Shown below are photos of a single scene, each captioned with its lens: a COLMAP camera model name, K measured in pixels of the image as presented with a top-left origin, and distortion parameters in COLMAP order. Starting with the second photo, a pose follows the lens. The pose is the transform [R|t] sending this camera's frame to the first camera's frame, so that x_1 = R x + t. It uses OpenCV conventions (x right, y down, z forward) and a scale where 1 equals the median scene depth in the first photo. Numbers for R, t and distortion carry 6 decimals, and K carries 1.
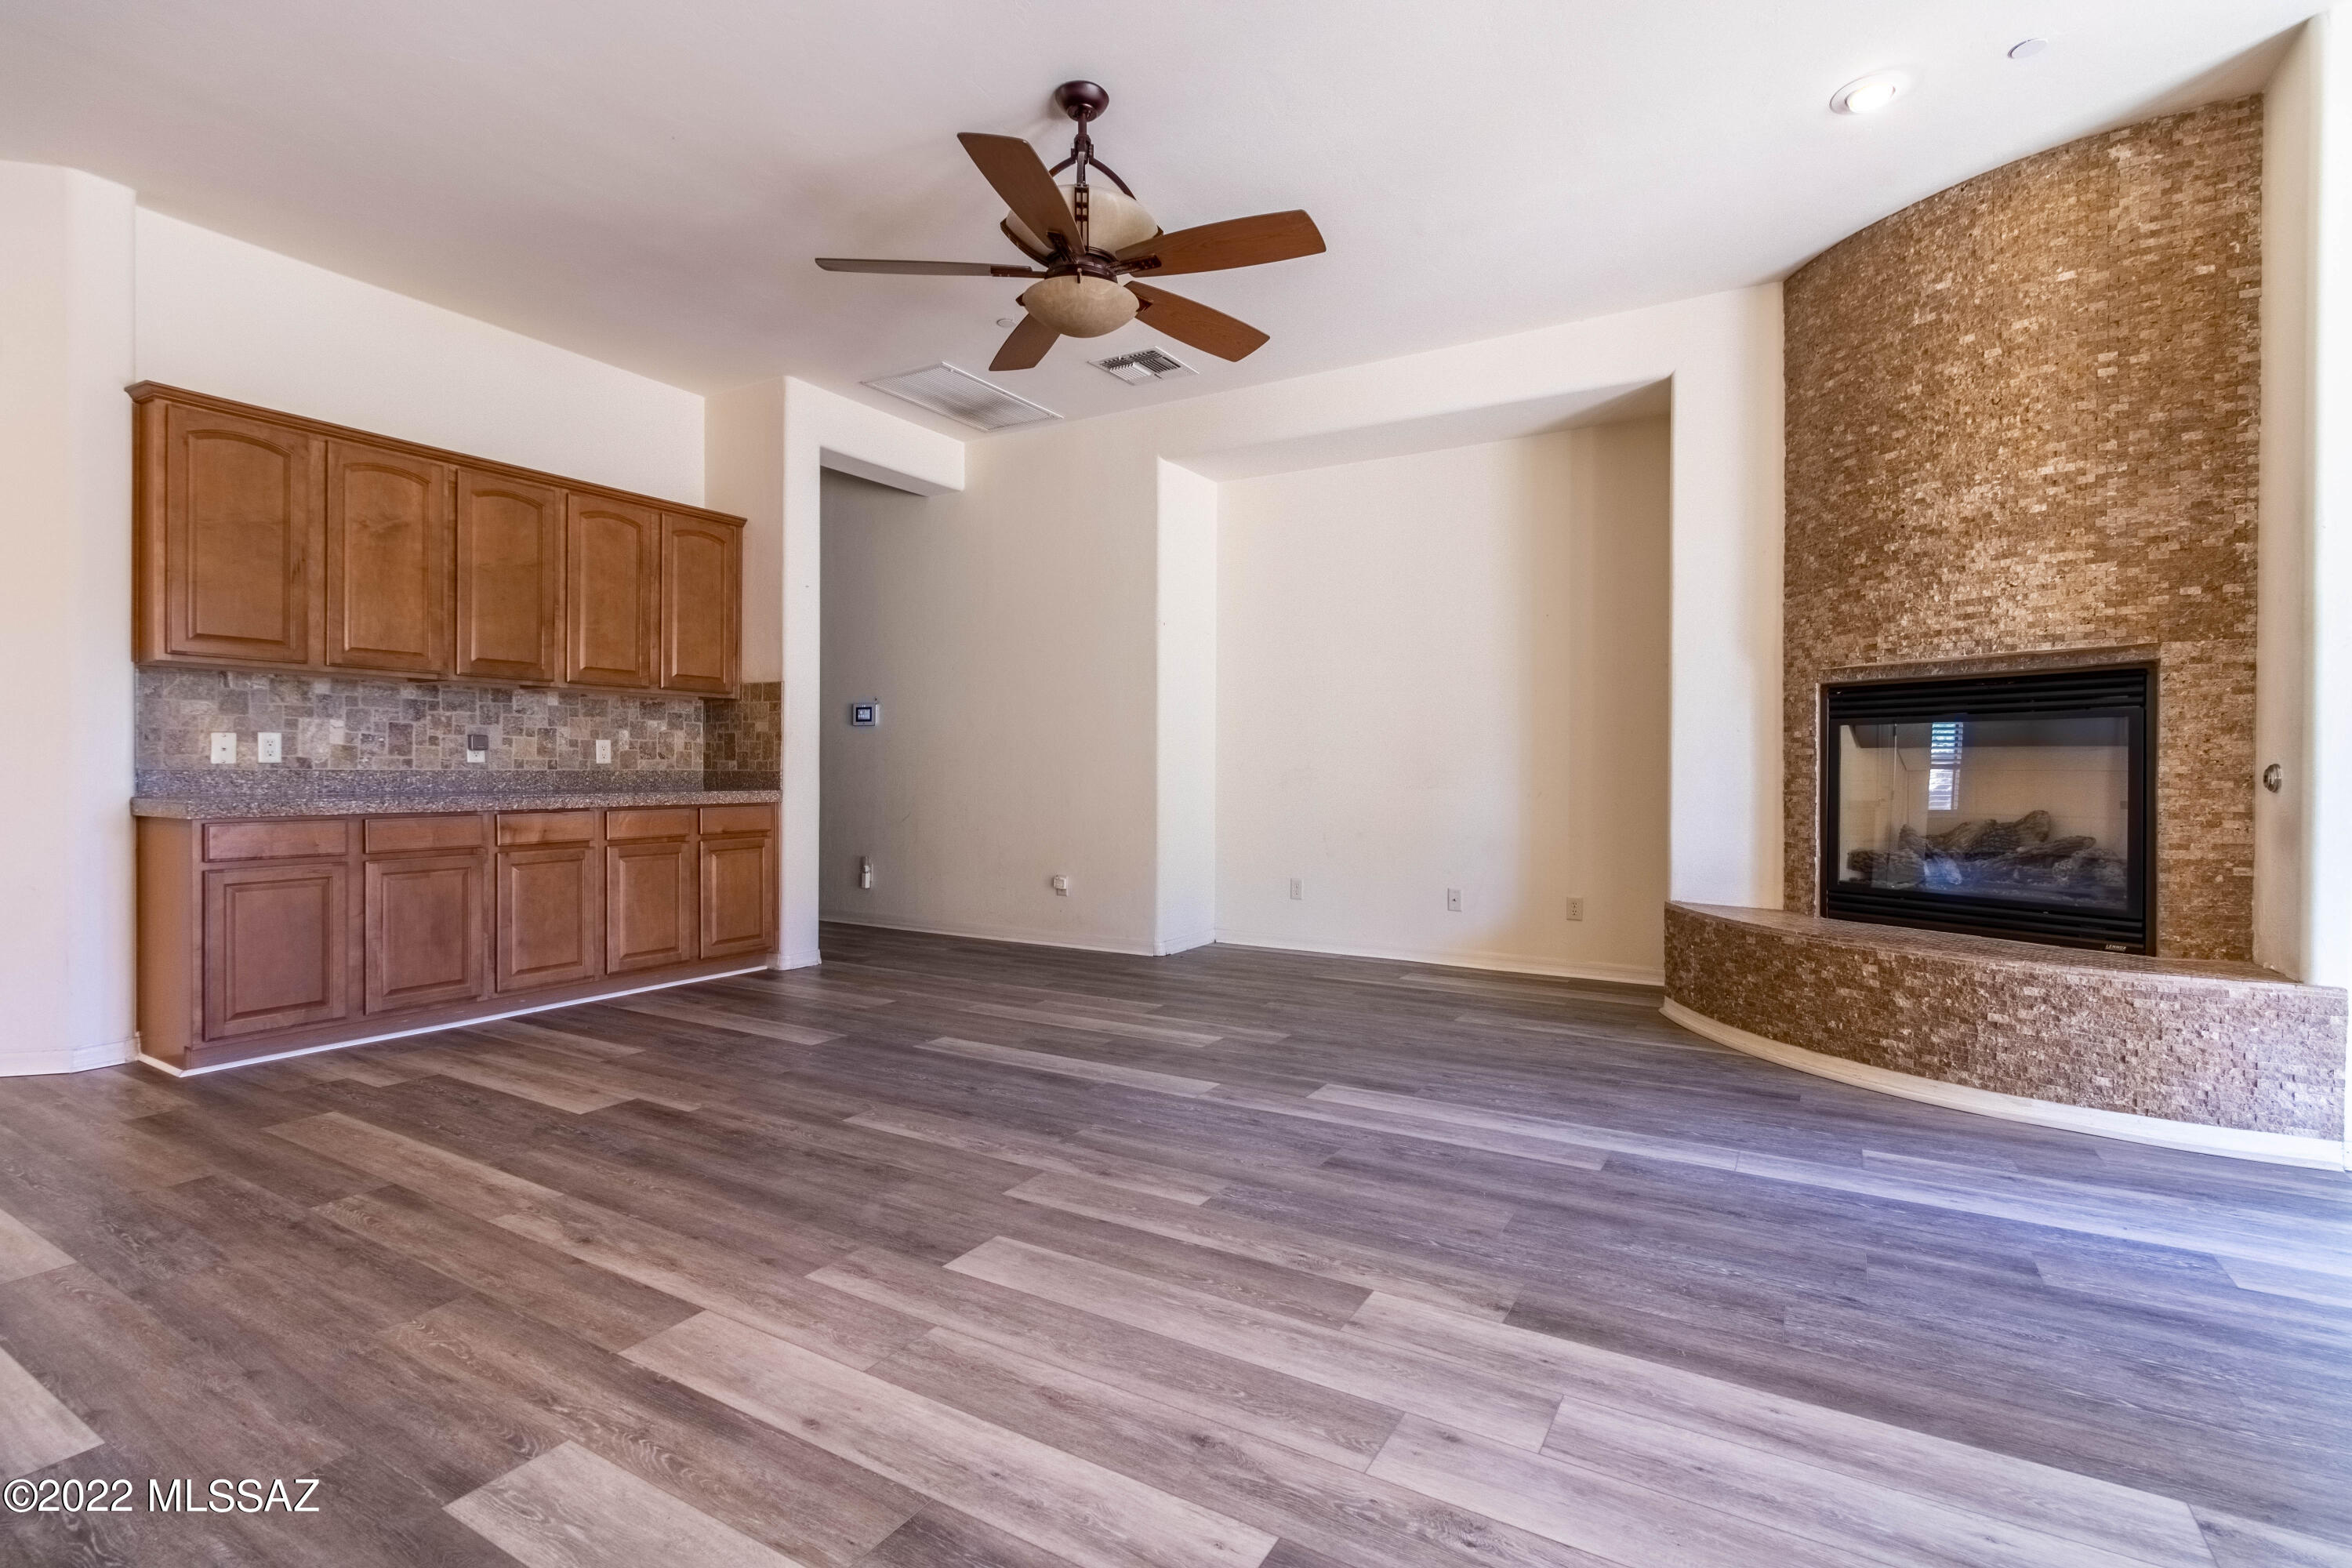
lens RADIAL K [[1084.0, 0, 1193.9], [0, 1084.0, 772.9], [0, 0, 1]] dist [0.001638, 0.001783]
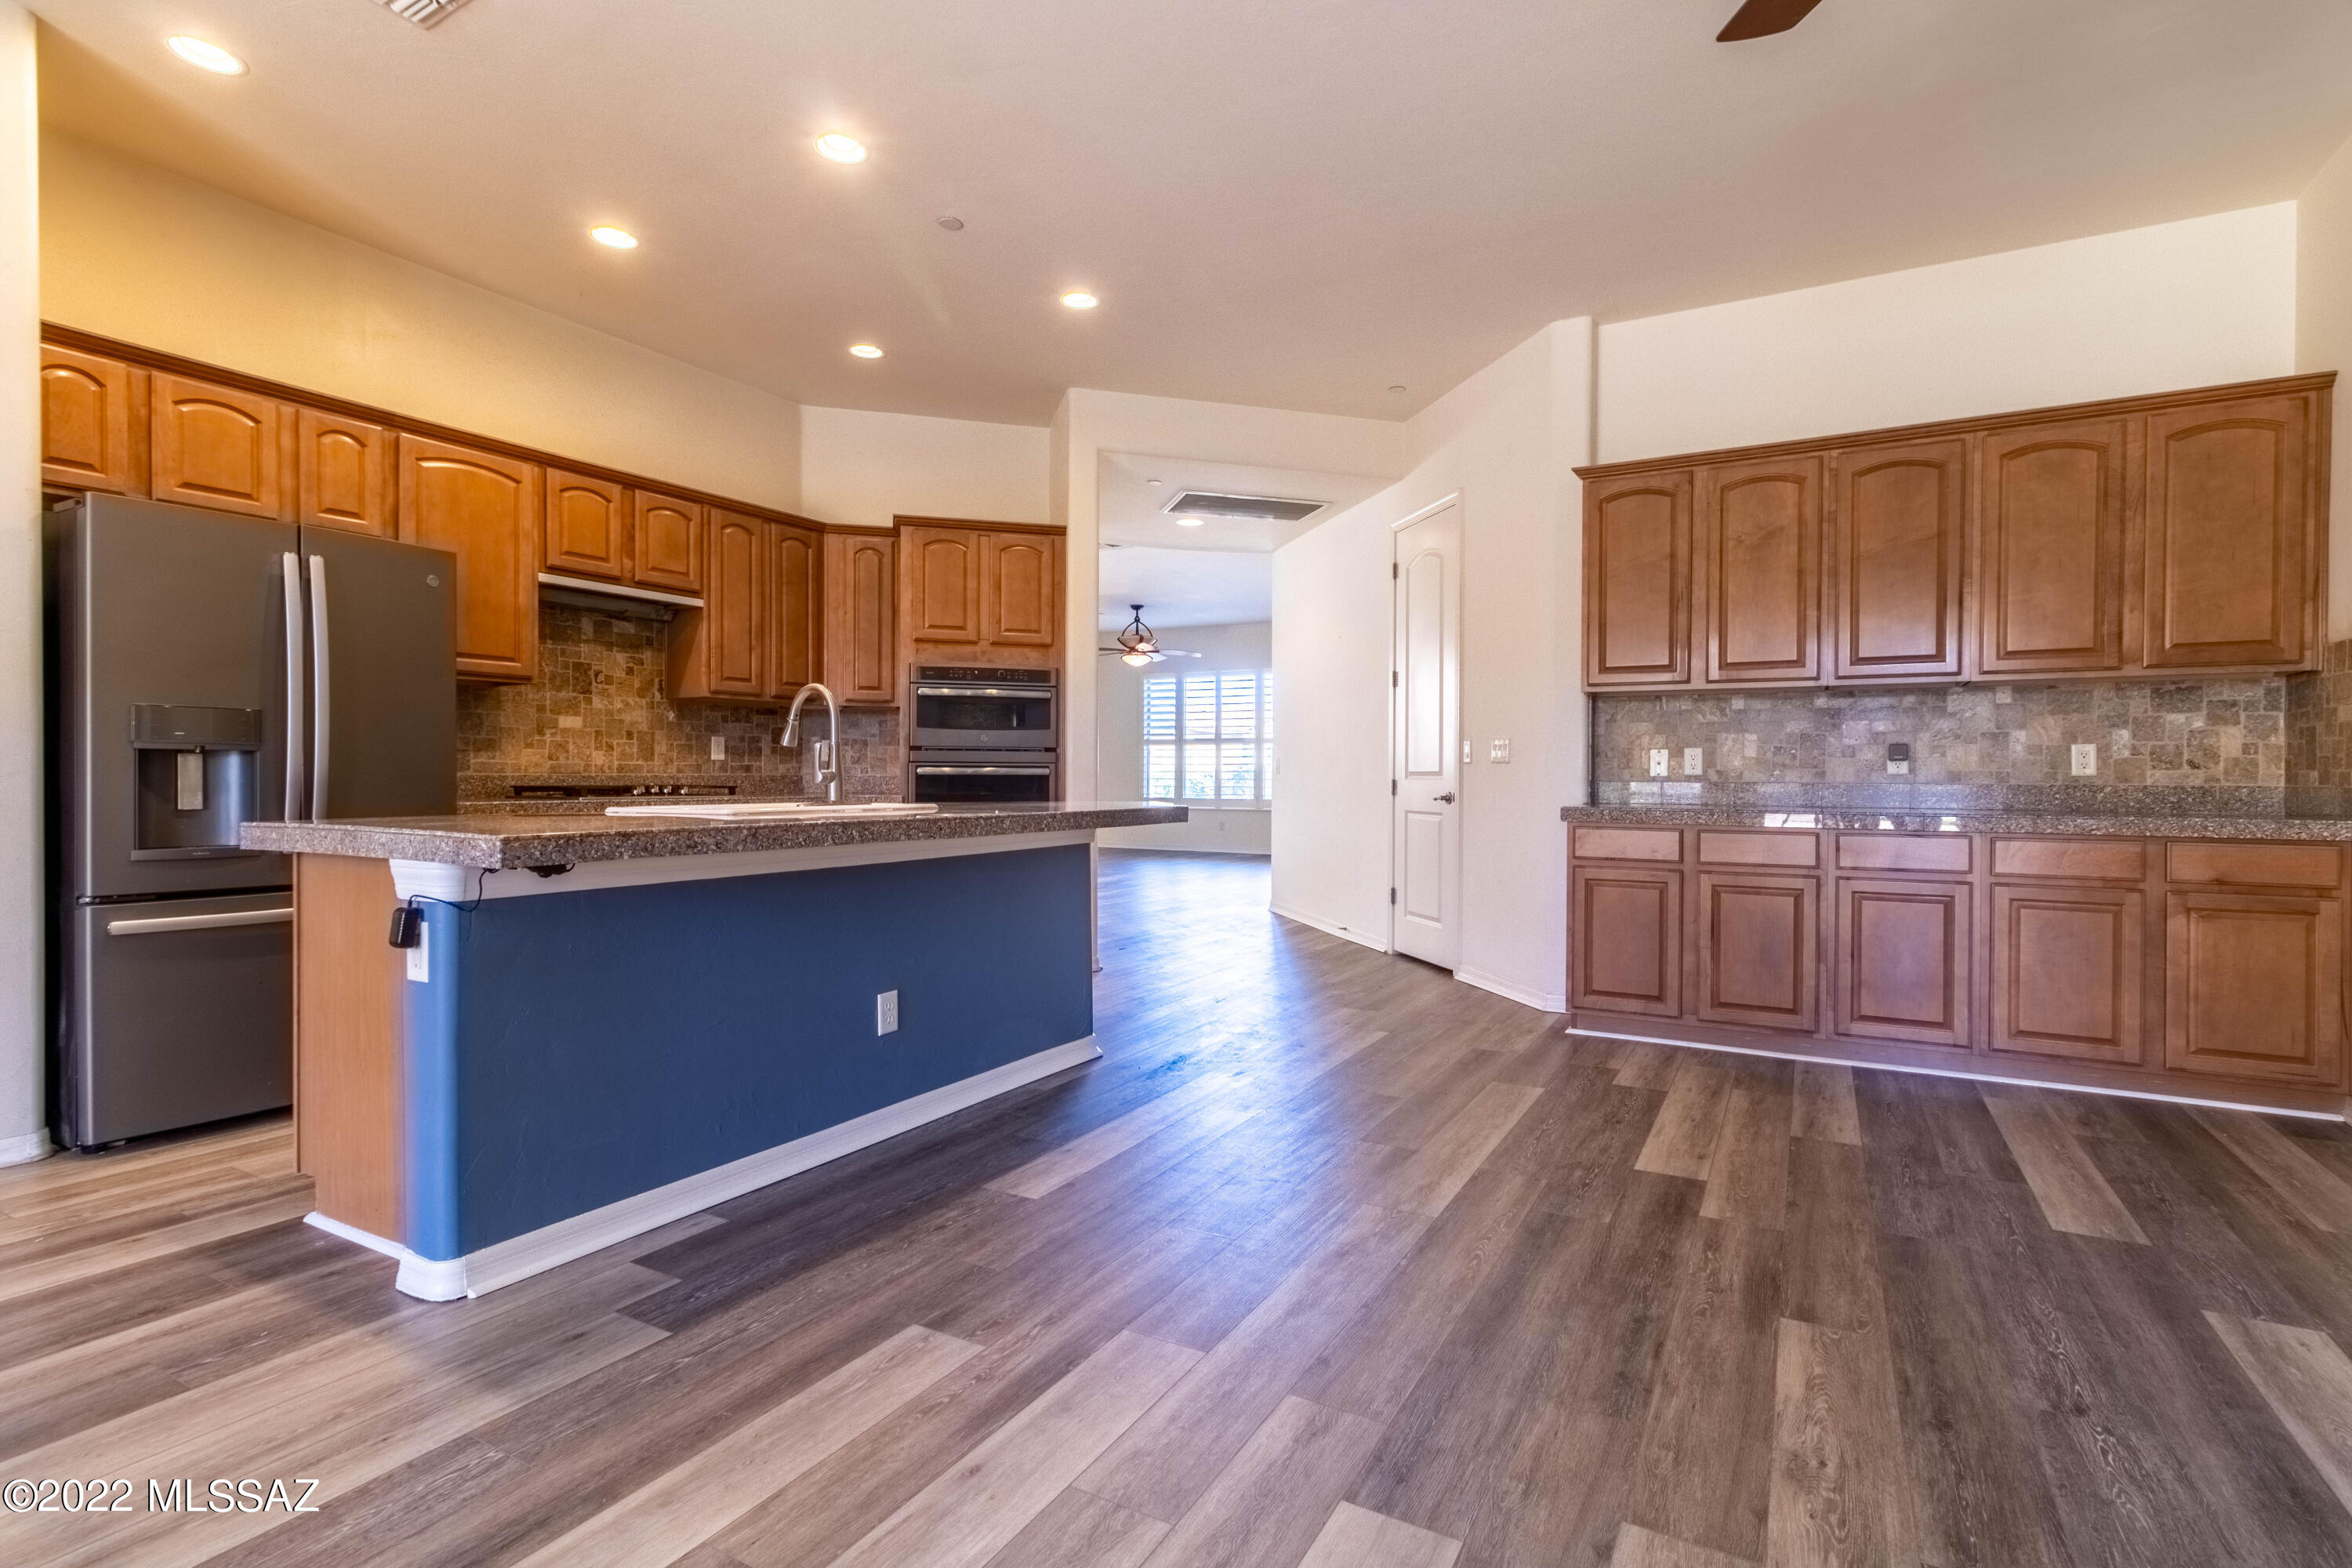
lens RADIAL K [[1101.7, 0, 1213.5], [0, 1101.7, 783.2], [0, 0, 1]] dist [0.000470, 0.000378]
pose [[0.032958, 0.003754, -0.999450, 0.304783], [-0.009058, 0.999953, 0.003457, -0.001169], [0.999416, 0.008940, 0.032991, 0.587977]]
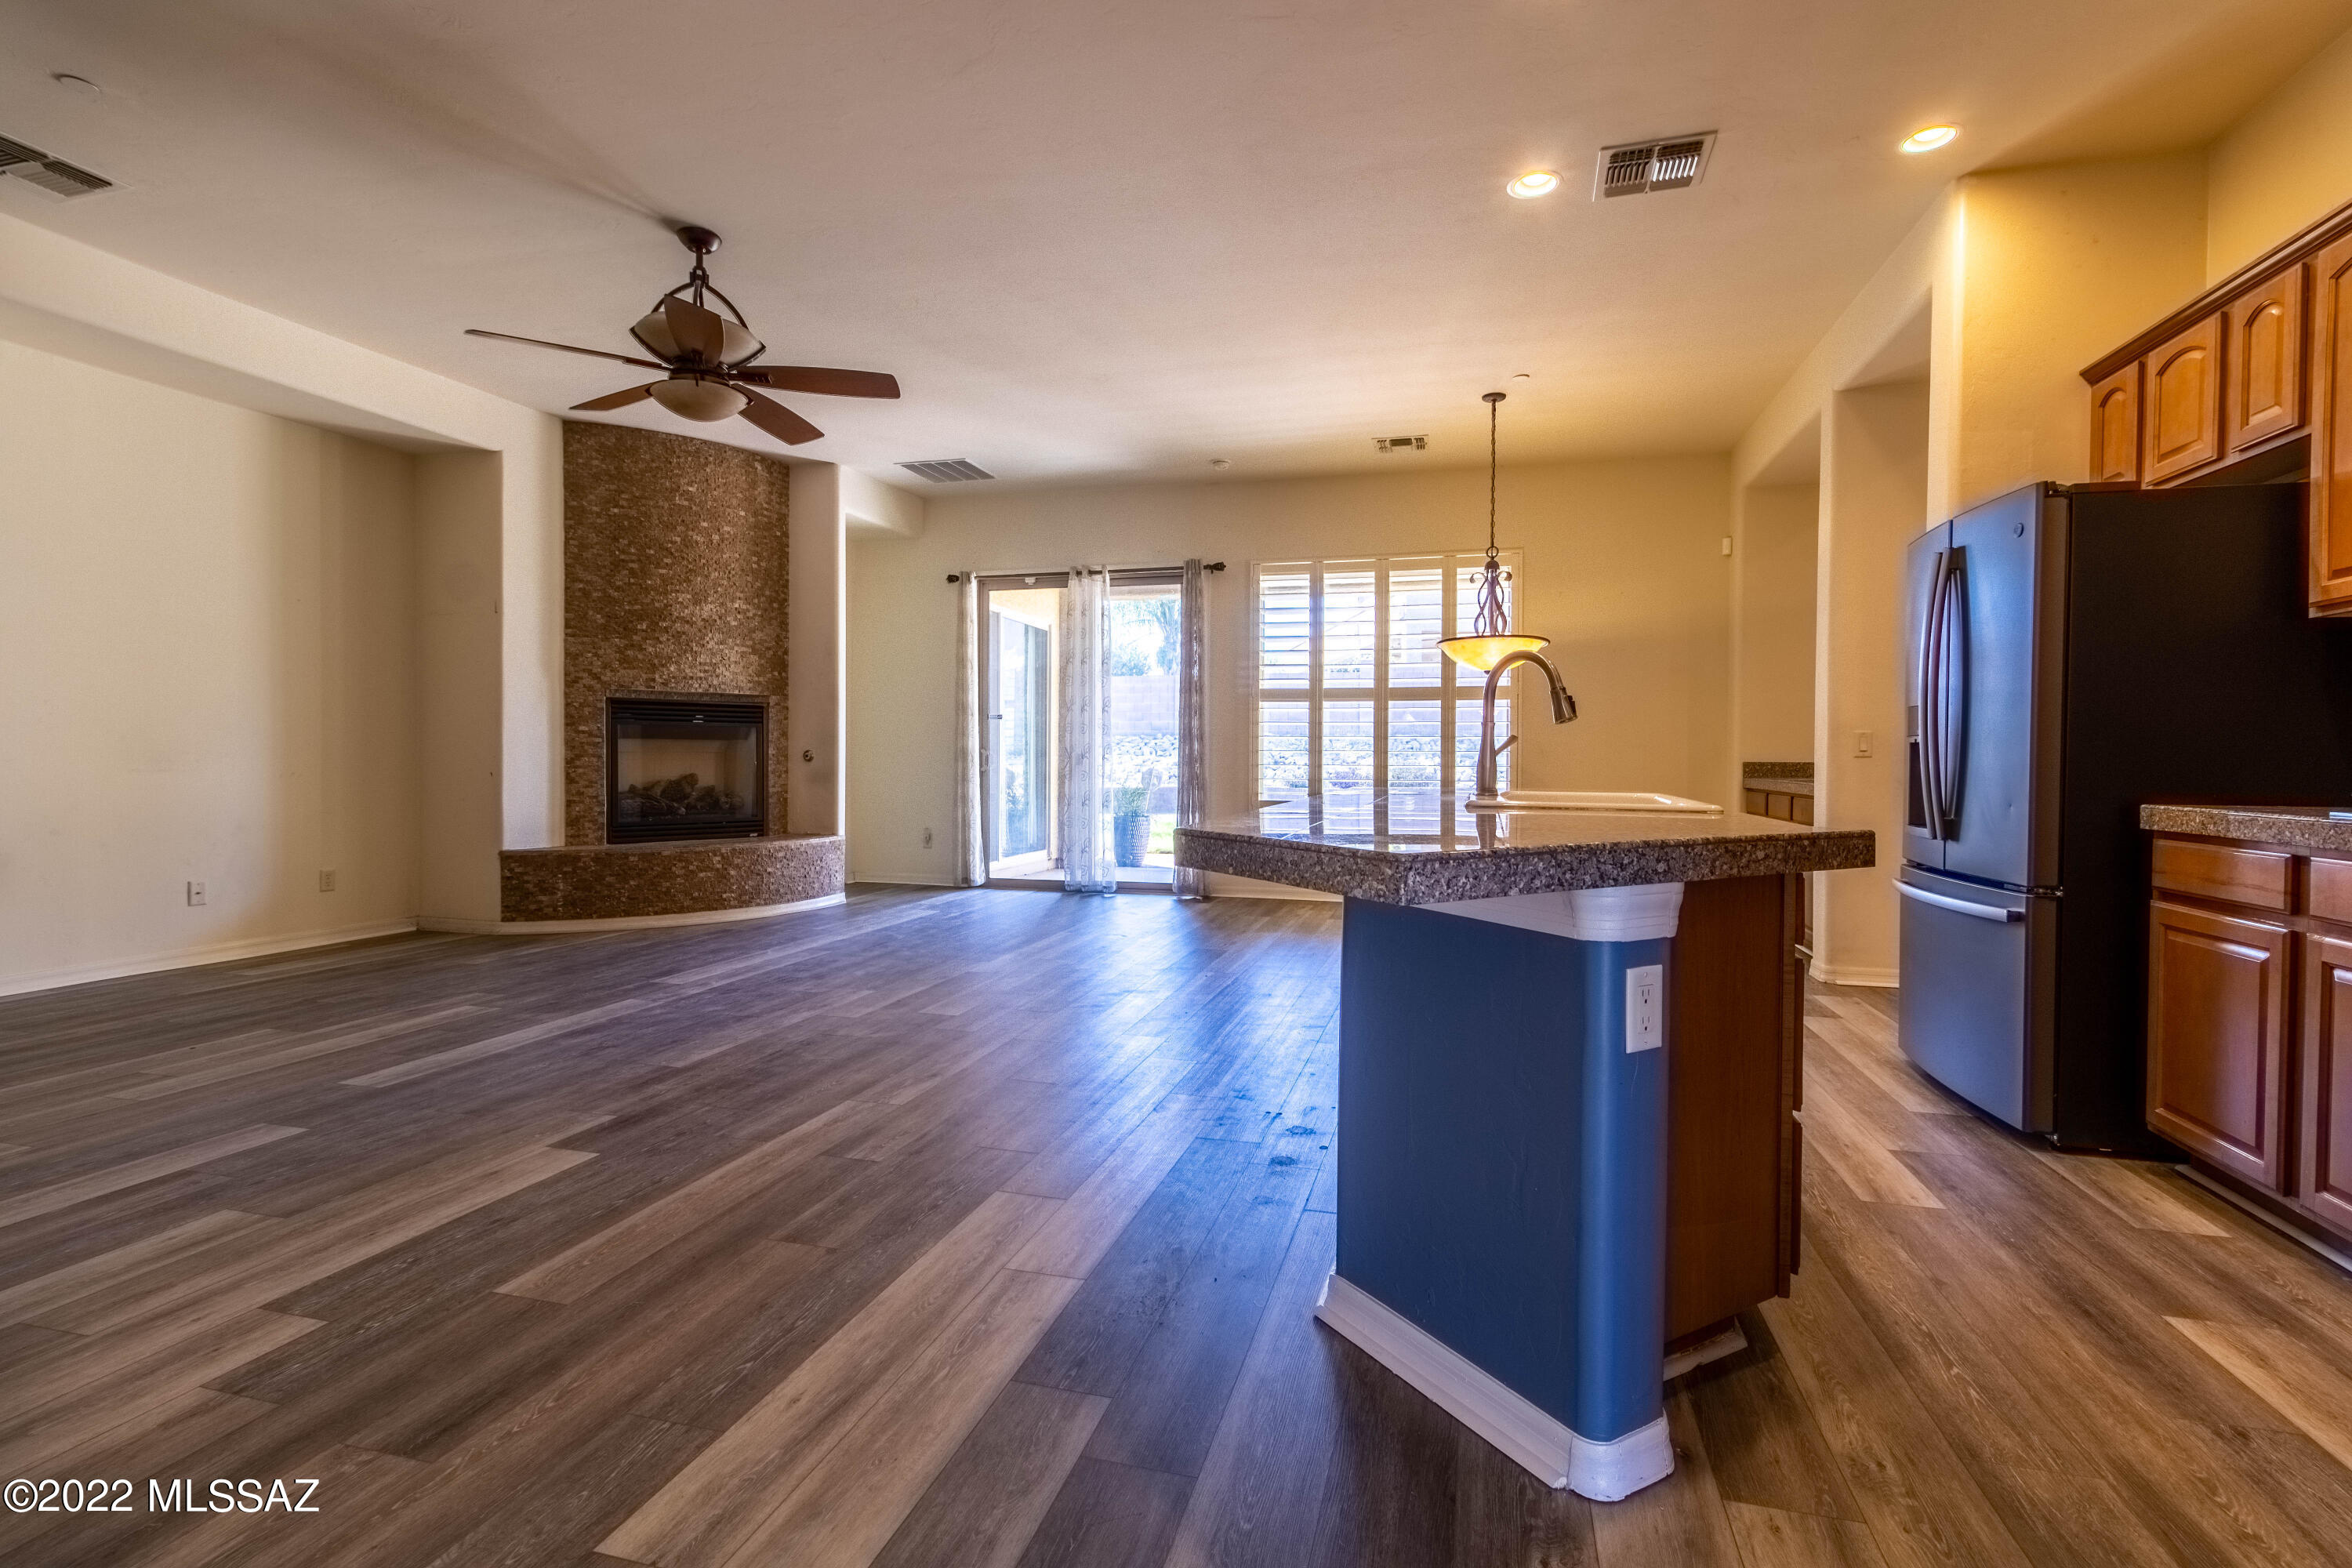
lens RADIAL K [[1084.0, 0, 1193.9], [0, 1084.0, 772.9], [0, 0, 1]] dist [0.001638, 0.001783]
pose [[-0.268547, -0.020300, 0.963053, -1.434534], [-0.003128, 0.999791, 0.020202, -0.007919], [-0.963261, 0.002413, -0.268555, 0.731792]]
